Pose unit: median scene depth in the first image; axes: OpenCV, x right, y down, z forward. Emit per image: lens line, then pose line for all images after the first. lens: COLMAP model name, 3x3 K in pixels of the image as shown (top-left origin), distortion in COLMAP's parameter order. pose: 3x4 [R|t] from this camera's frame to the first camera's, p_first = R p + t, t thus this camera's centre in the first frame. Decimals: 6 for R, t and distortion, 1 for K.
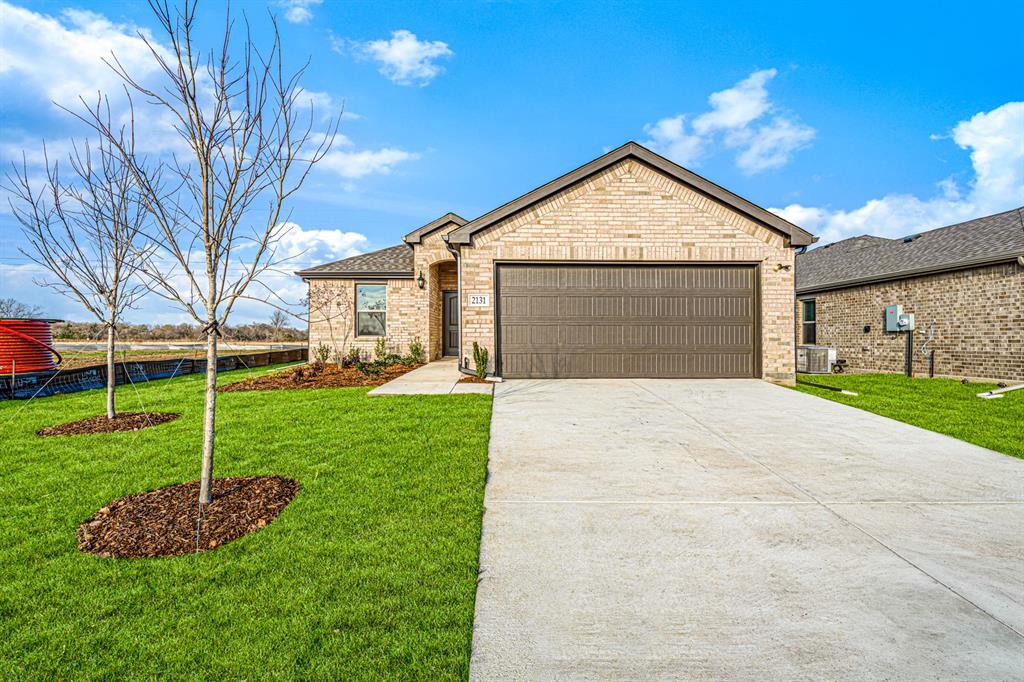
lens RADIAL K [[508.6, 0, 513.3], [0, 508.6, 333.7], [0, 0, 1]] dist [0.002239, -0.000641]
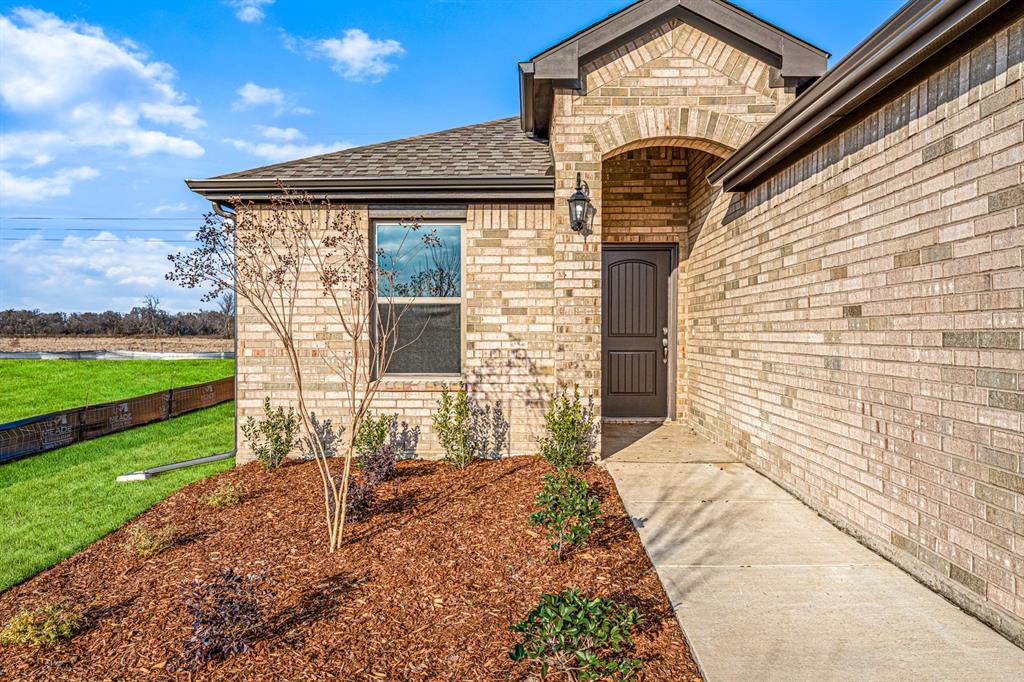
lens RADIAL K [[682.4, 0, 513.5], [0, 682.4, 351.1], [0, 0, 1]] dist [0.004211, 0.000761]
pose [[0.998855, 0.000822, -0.047835, -0.290920], [0.001132, 0.999166, 0.040821, -0.044502], [0.047828, -0.040828, 0.998021, 0.825121]]
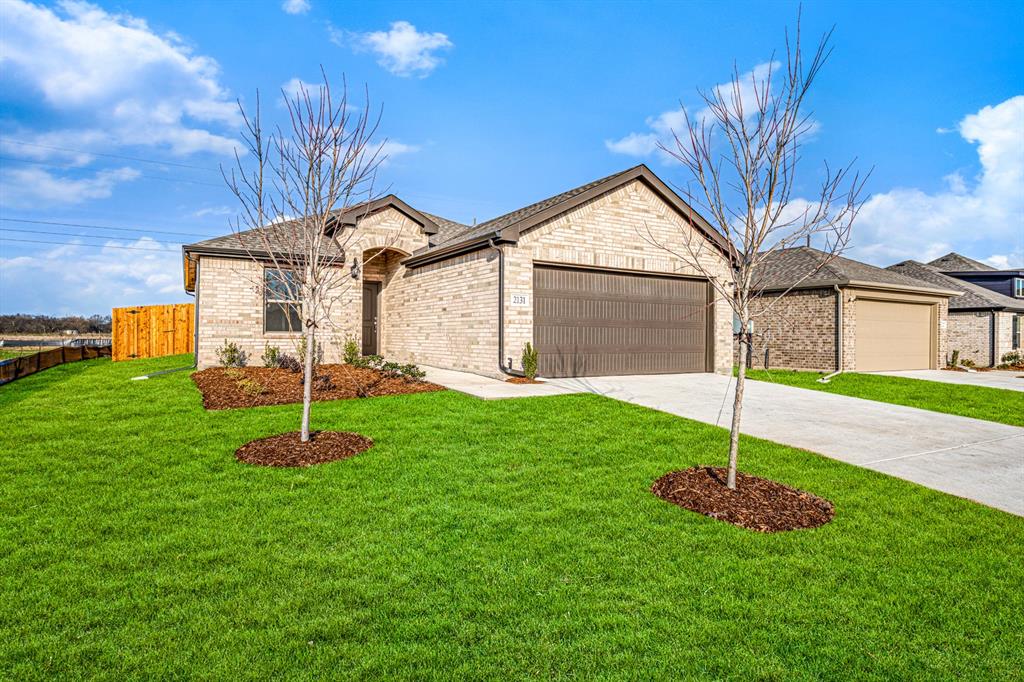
lens RADIAL K [[560.0, 0, 515.6], [0, 560.0, 343.6], [0, 0, 1]] dist [-0.007755, 0.000016]
pose [[0.871166, 0.002150, 0.490984, -0.592156], [-0.016147, 0.999575, 0.024273, -0.007273], [-0.490723, -0.029074, 0.870830, 0.050599]]
